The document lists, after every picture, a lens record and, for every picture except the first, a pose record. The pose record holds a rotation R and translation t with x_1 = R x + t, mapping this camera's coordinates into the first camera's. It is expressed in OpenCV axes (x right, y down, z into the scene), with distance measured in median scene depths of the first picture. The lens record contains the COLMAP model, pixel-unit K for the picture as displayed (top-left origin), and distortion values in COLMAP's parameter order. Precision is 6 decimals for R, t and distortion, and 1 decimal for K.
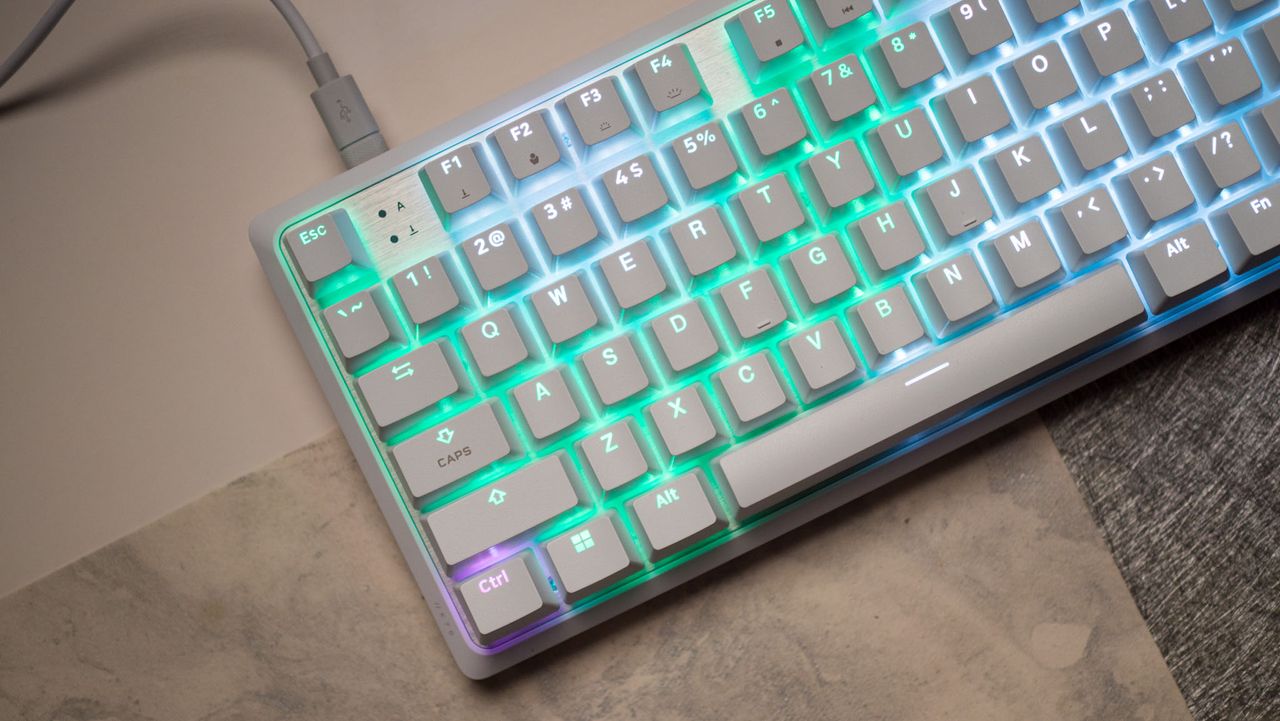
lens RADIAL K [[1854.1, 0, 640.0], [0, 1854.1, 360.5], [0, 0, 1]] dist [-0.146732, 0.180966]
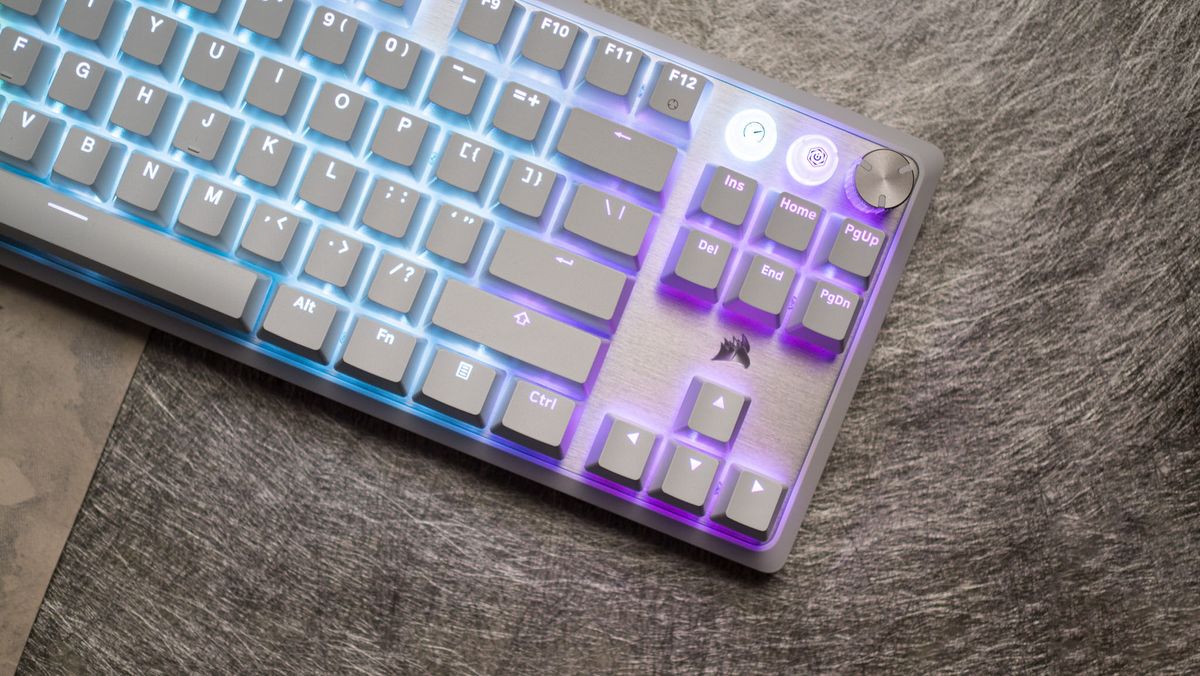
lens RADIAL K [[1648.7, 0, 600.6], [0, 1648.7, 303.2], [0, 0, 1]] dist [-0.112425, 0.056779]
pose [[0.670039, 0.742294, 0.006865, 0.406079], [-0.742320, 0.670042, 0.002299, -0.197877], [-0.002894, -0.006637, 0.999974, 0.005373]]
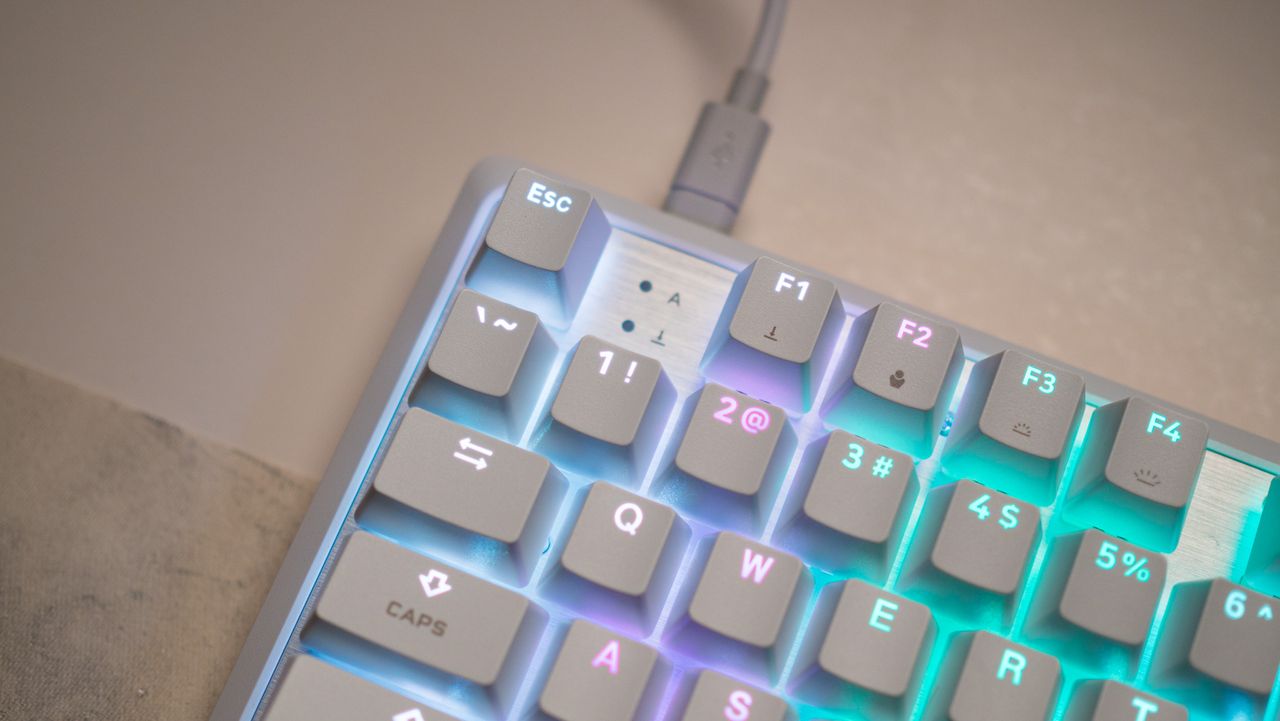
lens RADIAL K [[1854.1, 0, 640.0], [0, 1854.1, 360.5], [0, 0, 1]] dist [-0.146732, 0.180966]
pose [[0.673153, 0.694645, -0.253640, 0.031718], [-0.739231, 0.622794, -0.256252, 0.096034], [-0.020039, 0.359995, 0.932739, 0.452151]]
